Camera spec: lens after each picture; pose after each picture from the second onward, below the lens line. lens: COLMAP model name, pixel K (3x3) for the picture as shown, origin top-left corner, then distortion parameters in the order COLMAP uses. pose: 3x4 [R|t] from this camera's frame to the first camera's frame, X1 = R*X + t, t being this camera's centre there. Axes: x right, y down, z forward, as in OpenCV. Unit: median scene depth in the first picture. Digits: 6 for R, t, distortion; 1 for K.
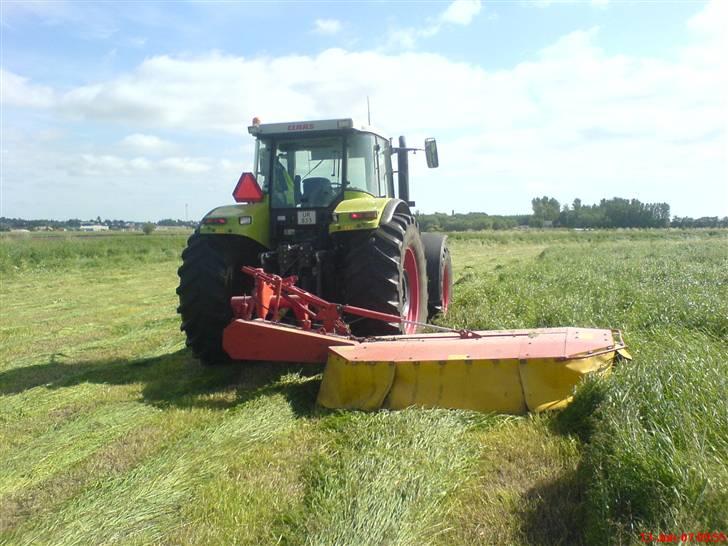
lens RADIAL K [[772.3, 0, 364.0], [0, 772.3, 273.0], [0, 0, 1]] dist [-0.011572, -0.004442]
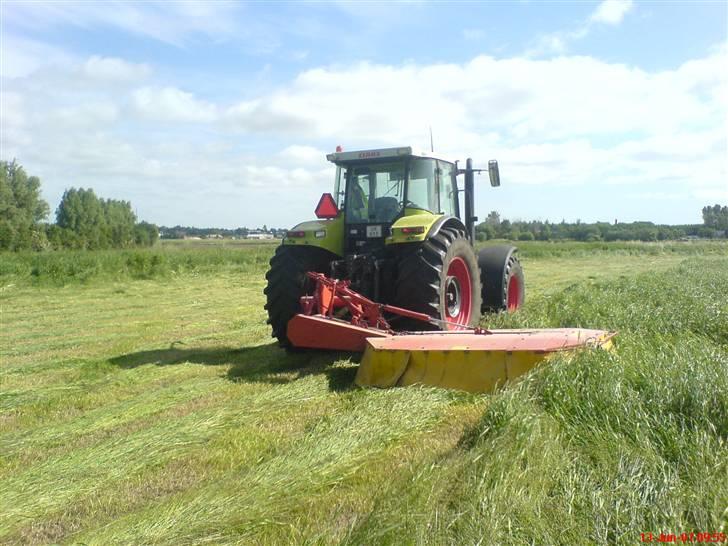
lens RADIAL K [[776.0, 0, 364.1], [0, 776.0, 293.4], [0, 0, 1]] dist [0.079824, -0.006139]
pose [[0.979448, 0.020210, -0.200682, 0.150001], [-0.017415, 0.999725, 0.015682, 0.004076], [0.200944, -0.011865, 0.979531, -0.160860]]
